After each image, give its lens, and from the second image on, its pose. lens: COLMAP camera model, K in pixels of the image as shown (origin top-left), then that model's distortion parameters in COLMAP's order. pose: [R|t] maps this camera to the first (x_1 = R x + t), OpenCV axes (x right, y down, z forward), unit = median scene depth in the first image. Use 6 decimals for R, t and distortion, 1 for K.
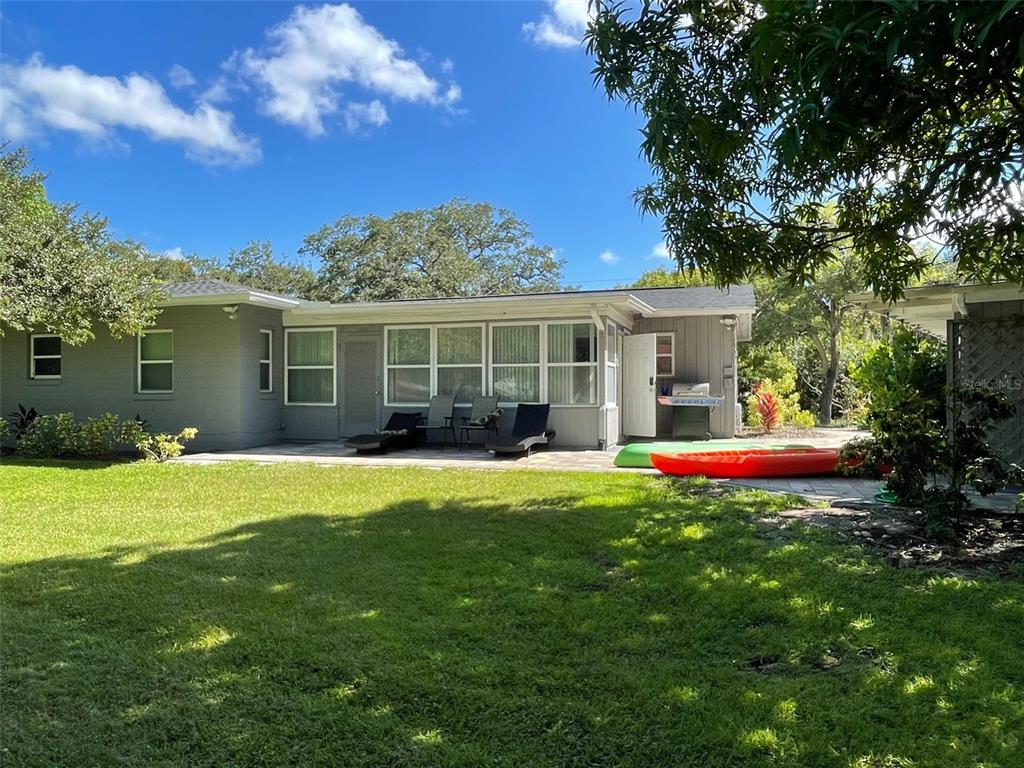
lens RADIAL K [[721.3, 0, 499.9], [0, 721.3, 398.0], [0, 0, 1]] dist [0.021229, -0.032145]
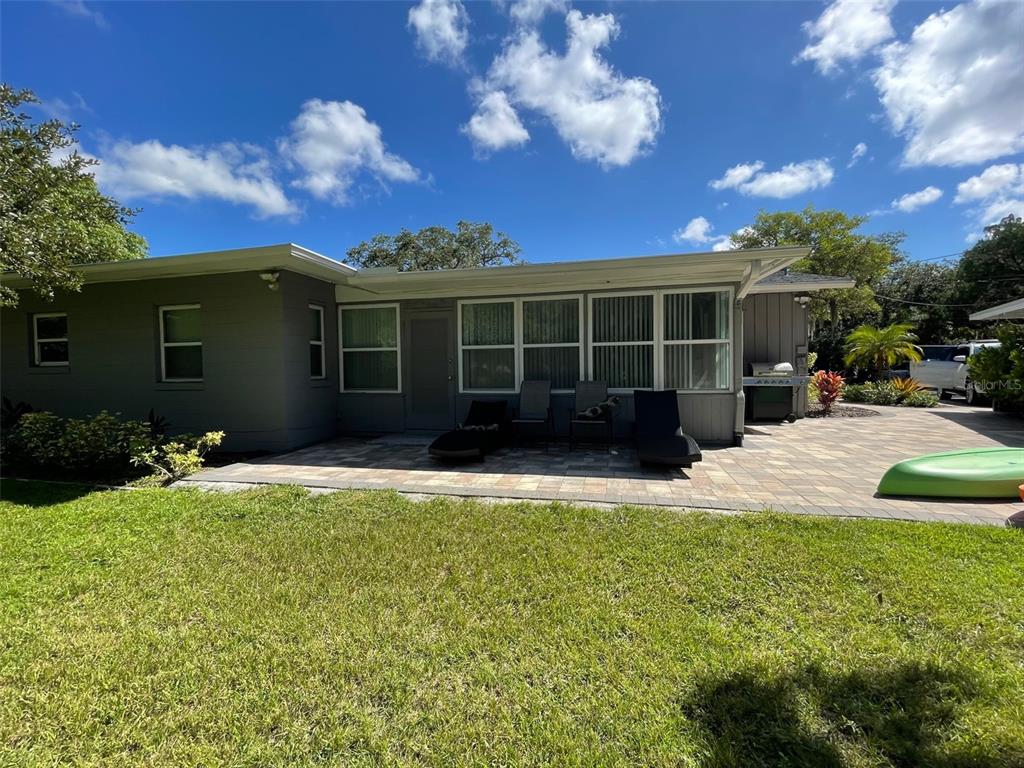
lens RADIAL K [[439.3, 0, 495.7], [0, 439.3, 386.3], [0, 0, 1]] dist [0.024078, 0.000098]
pose [[0.996333, -0.016077, 0.084036, -0.160428], [0.013514, 0.999429, 0.030982, -0.012891], [-0.084486, -0.029733, 0.995981, 0.468600]]
